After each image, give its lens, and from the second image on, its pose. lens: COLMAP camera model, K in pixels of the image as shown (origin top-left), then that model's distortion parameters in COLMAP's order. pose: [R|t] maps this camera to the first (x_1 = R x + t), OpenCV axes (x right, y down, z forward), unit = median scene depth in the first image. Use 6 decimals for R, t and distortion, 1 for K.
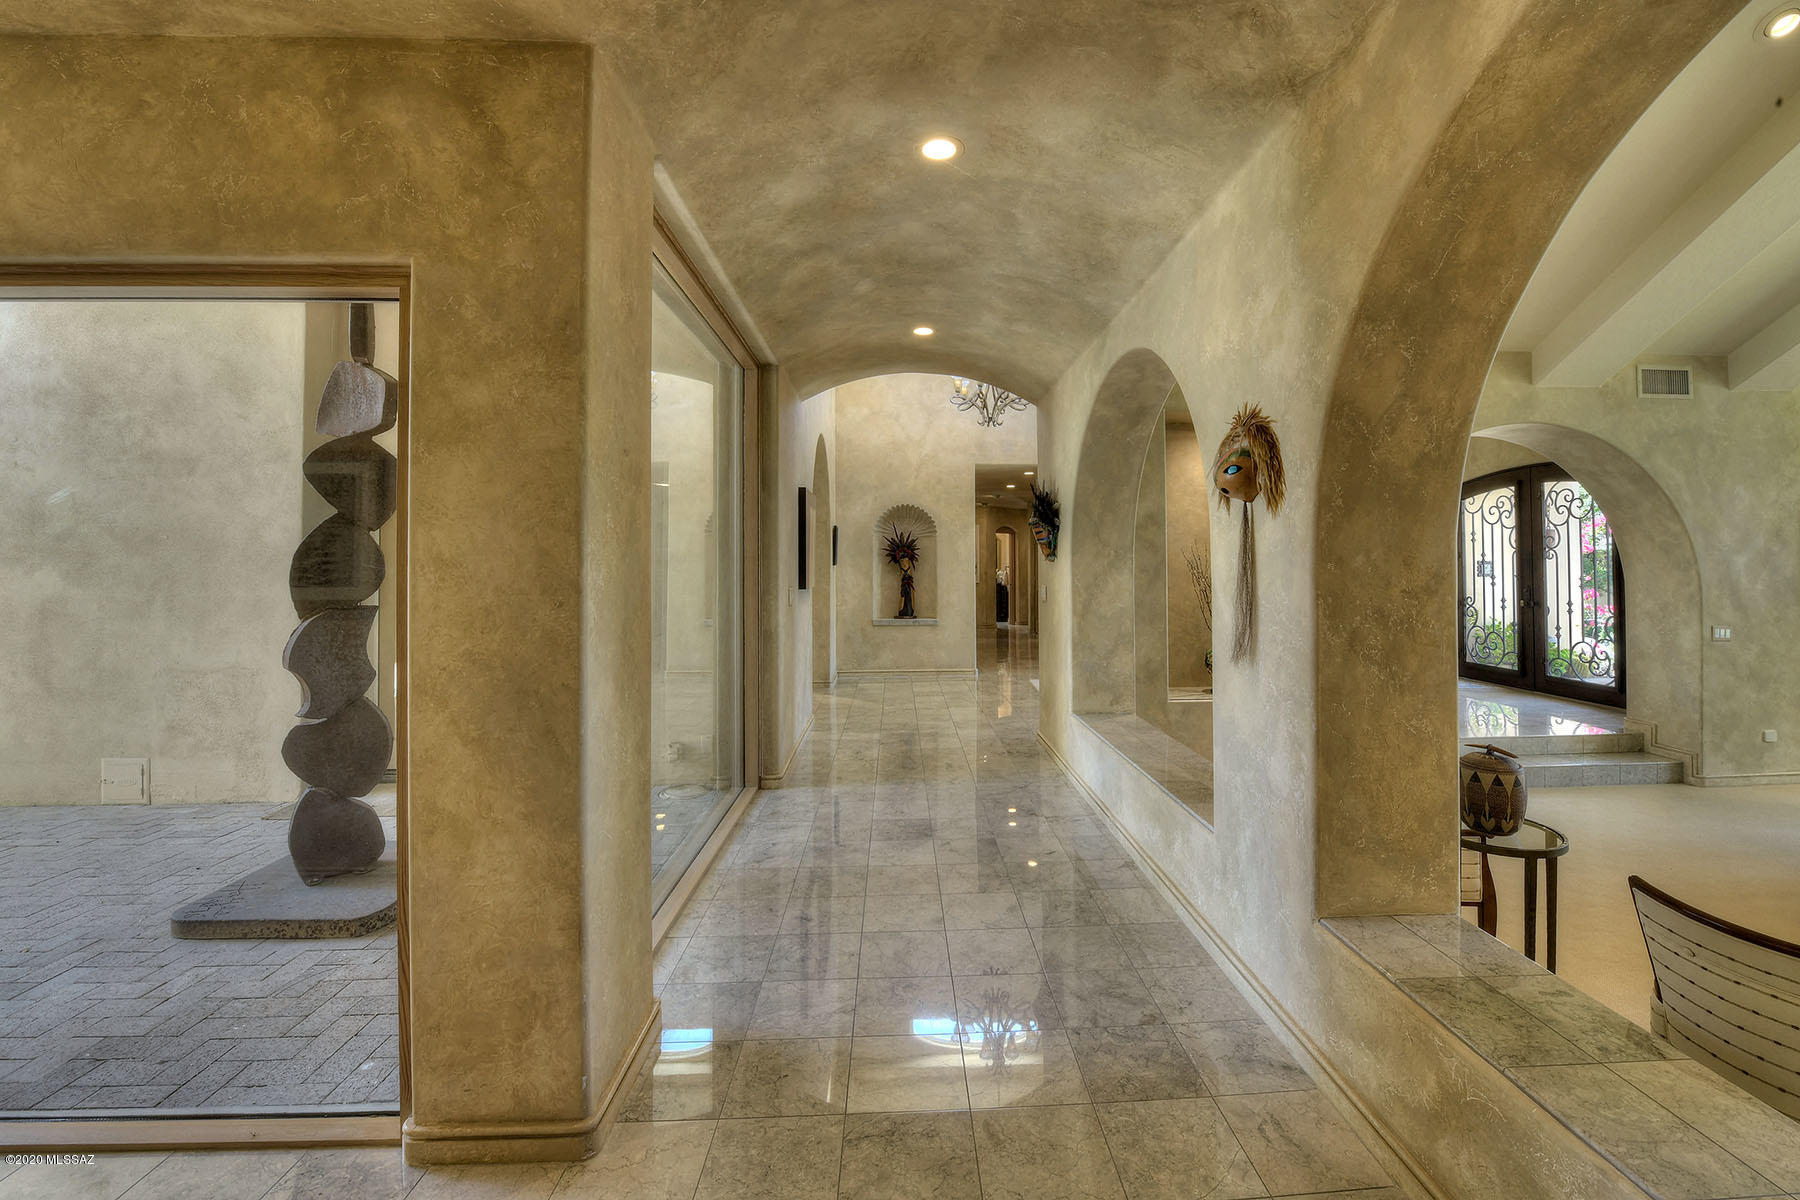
lens RADIAL K [[744.0, 0, 901.3], [0, 744.0, 559.0], [0, 0, 1]] dist [-0.000498, -0.000110]
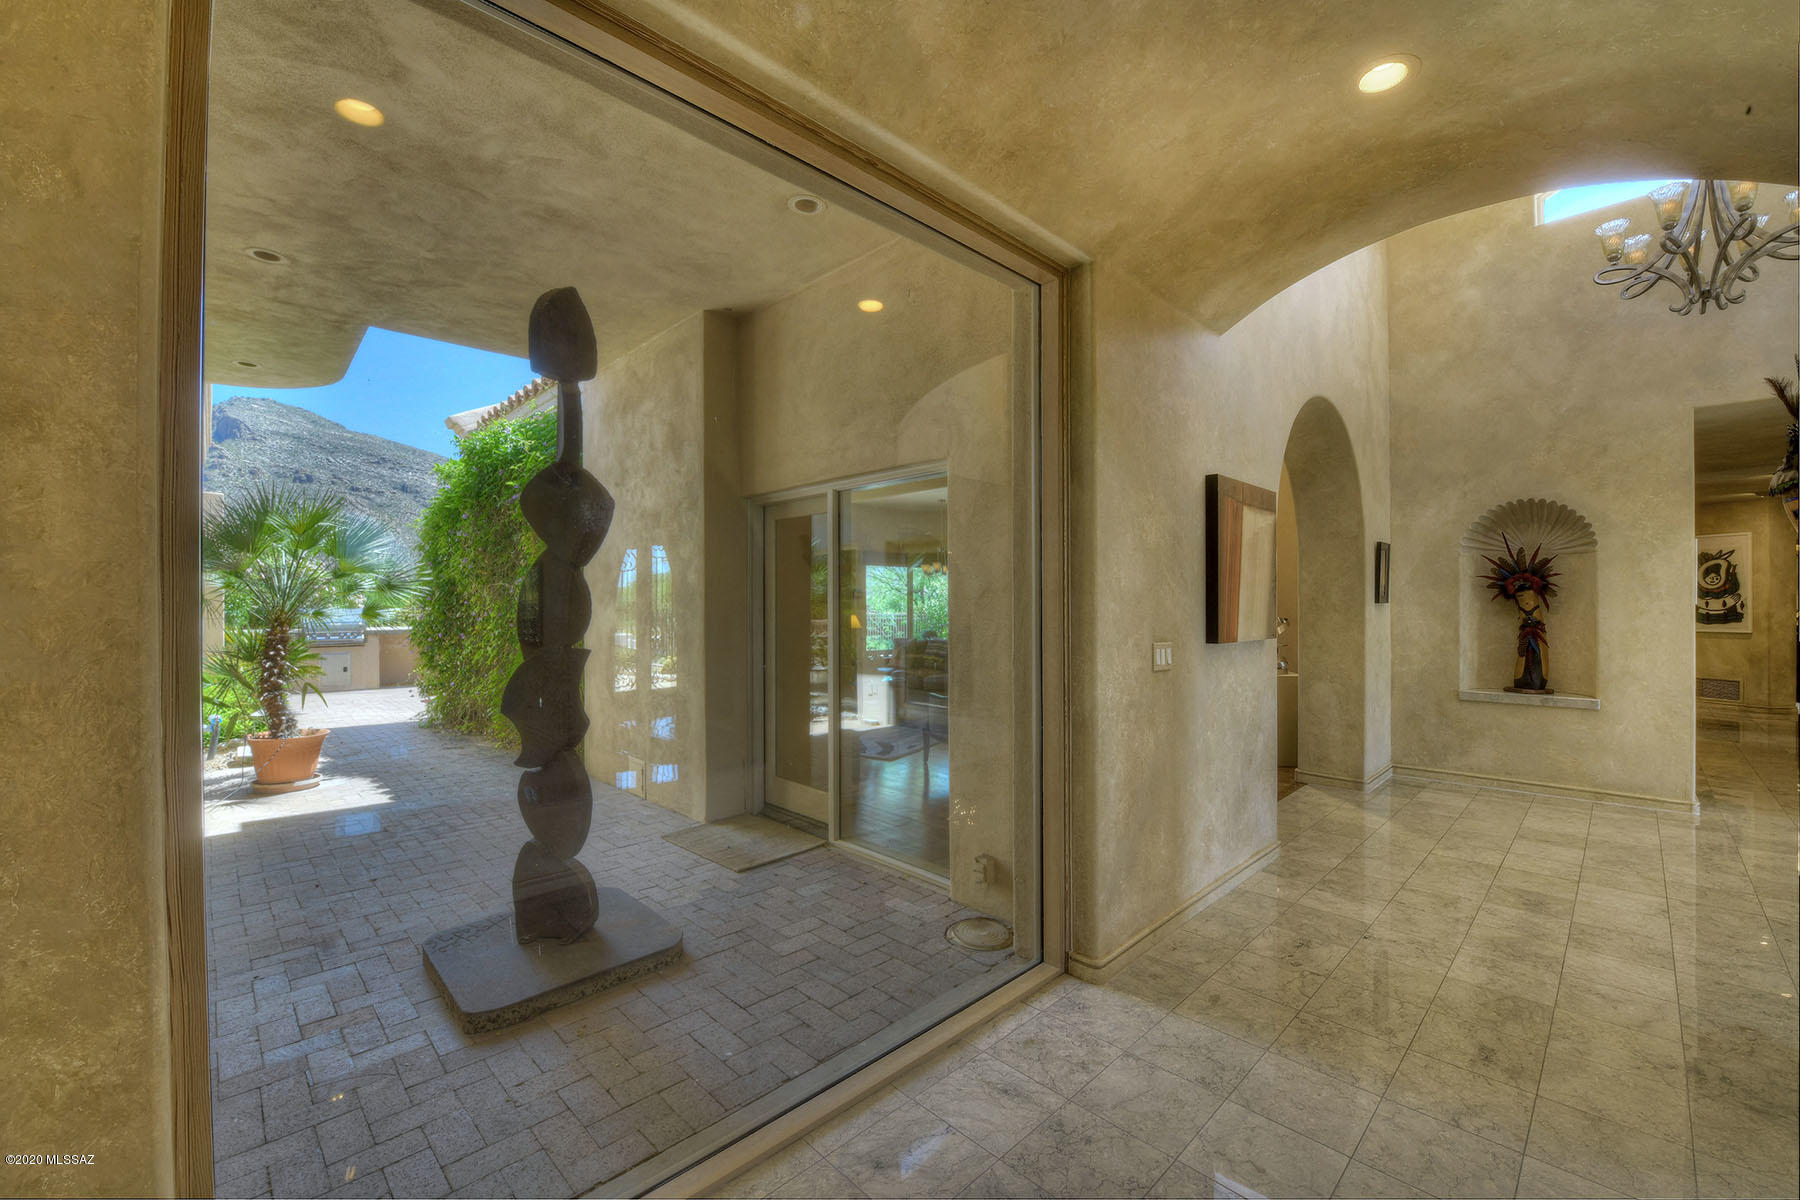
lens RADIAL K [[725.5, 0, 908.4], [0, 725.5, 603.8], [0, 0, 1]] dist [-0.016557, -0.000224]
pose [[0.695938, 0.002134, -0.718099, 0.072763], [0.006305, 0.999939, 0.009082, 0.001069], [0.718075, -0.010849, 0.695882, 0.256979]]
